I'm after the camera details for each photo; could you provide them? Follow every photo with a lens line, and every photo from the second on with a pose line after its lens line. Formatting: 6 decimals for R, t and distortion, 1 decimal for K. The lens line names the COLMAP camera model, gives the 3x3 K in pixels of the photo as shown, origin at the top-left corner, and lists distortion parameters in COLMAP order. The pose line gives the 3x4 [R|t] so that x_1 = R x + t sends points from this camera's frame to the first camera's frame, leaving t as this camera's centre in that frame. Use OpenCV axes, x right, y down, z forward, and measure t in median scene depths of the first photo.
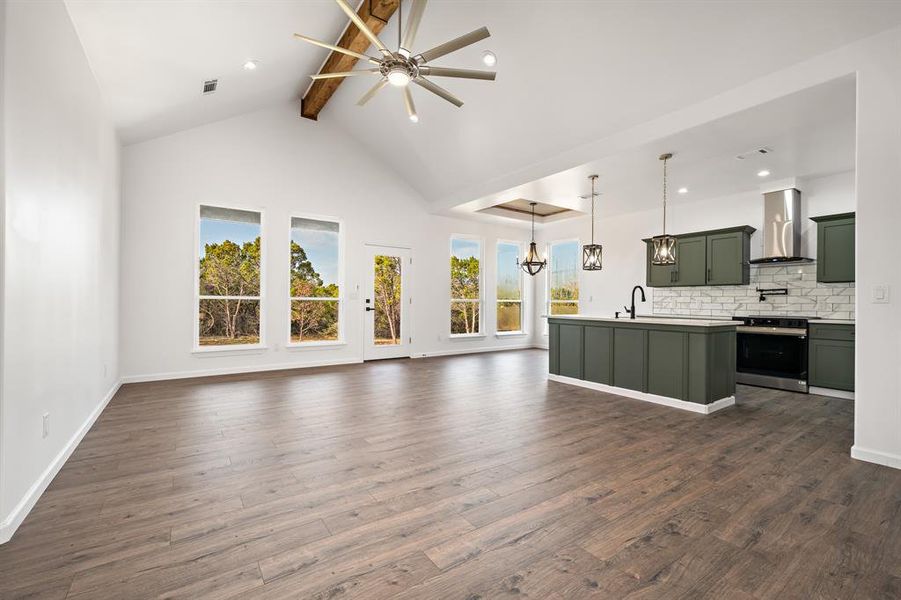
lens RADIAL K [[394.3, 0, 458.1], [0, 394.3, 302.6], [0, 0, 1]] dist [-0.000087, 0.000044]
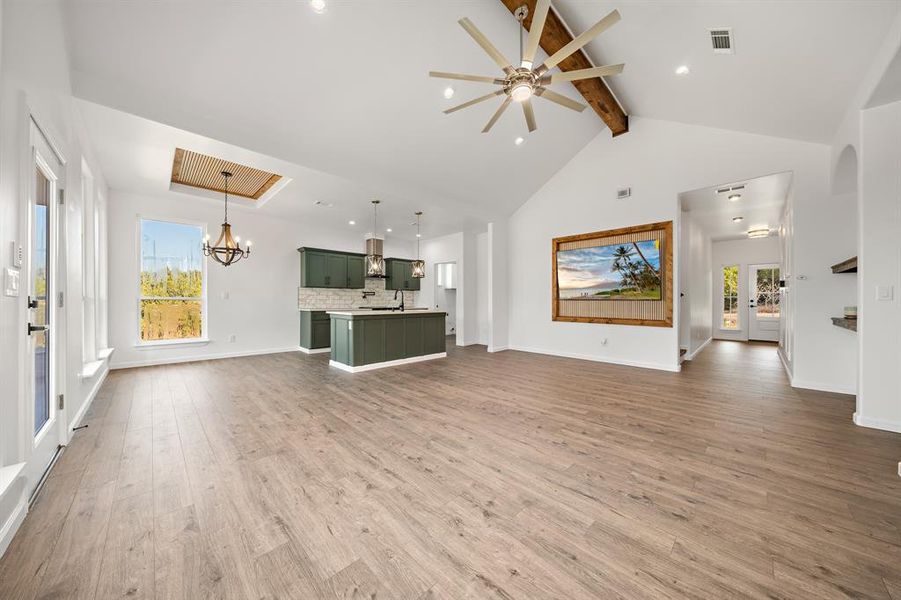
lens RADIAL K [[298.6, 0, 450.5], [0, 298.6, 300.0], [0, 0, 1]] dist [-0.000183, -0.000030]
pose [[-0.163936, -0.007876, 0.986440, -0.918912], [-0.003103, 0.999967, 0.007469, -0.013831], [-0.986466, -0.001837, -0.163955, 1.319999]]
